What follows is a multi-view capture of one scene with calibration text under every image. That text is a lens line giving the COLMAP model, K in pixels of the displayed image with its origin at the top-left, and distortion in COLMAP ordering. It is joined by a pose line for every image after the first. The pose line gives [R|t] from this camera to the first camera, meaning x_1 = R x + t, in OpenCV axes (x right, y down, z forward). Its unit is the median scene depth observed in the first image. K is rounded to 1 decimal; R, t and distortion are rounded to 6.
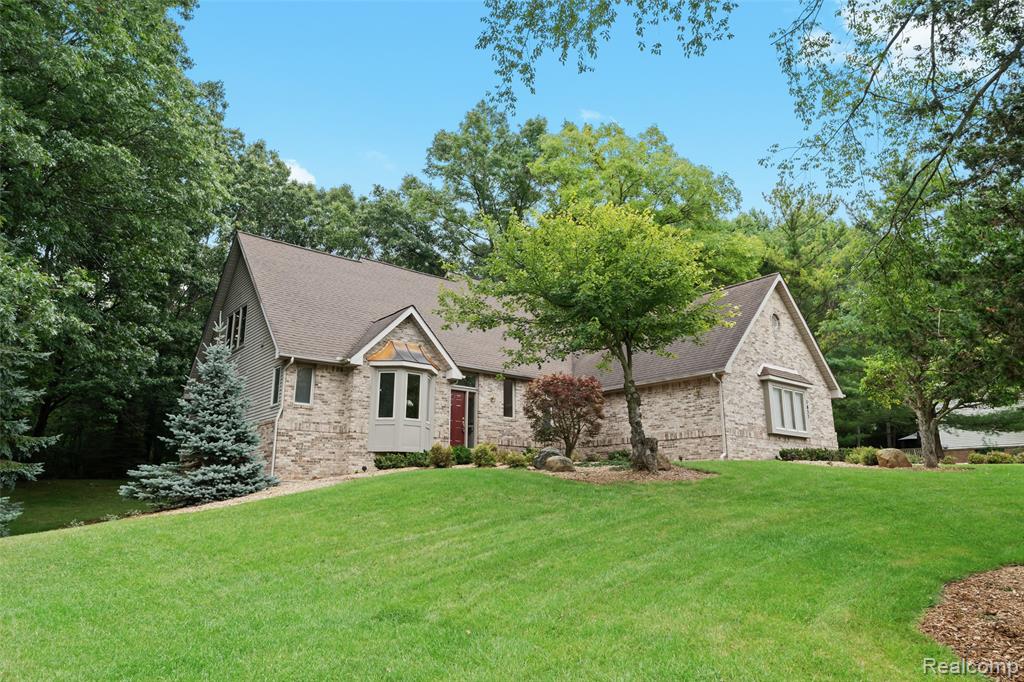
lens RADIAL K [[632.2, 0, 512.0], [0, 632.2, 341.0], [0, 0, 1]] dist [-0.002631, -0.000636]
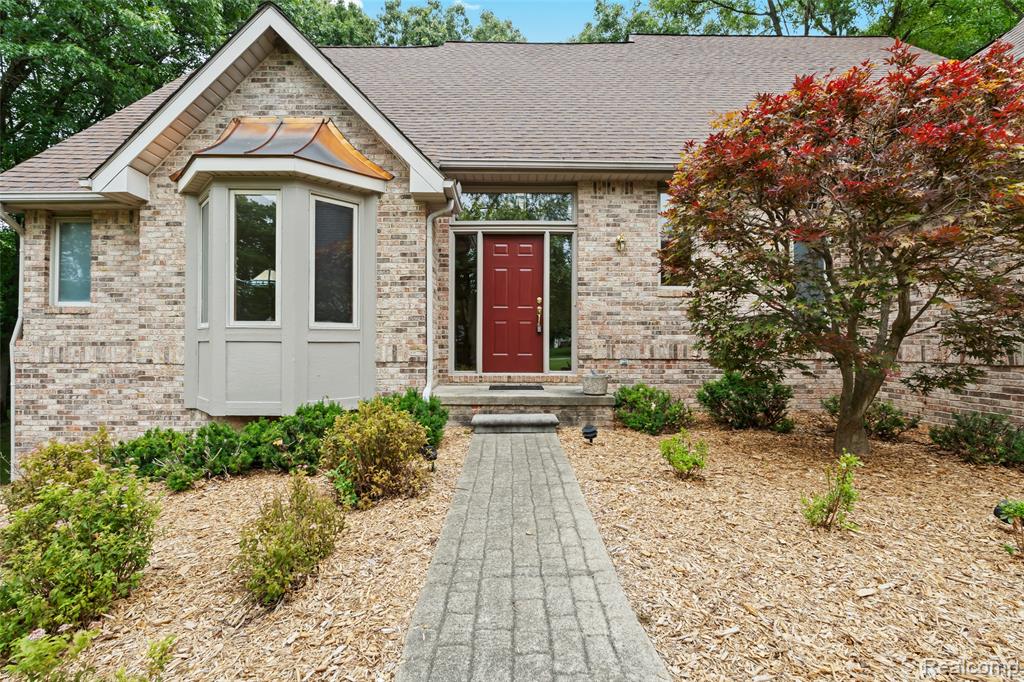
lens RADIAL K [[450.4, 0, 512.0], [0, 450.4, 341.0], [0, 0, 1]] dist [-0.002696, 0.000718]
pose [[0.774925, -0.005244, -0.632031, 0.104096], [0.152082, 0.972134, 0.178401, 0.101646], [0.613483, -0.234368, 0.754129, 0.827048]]
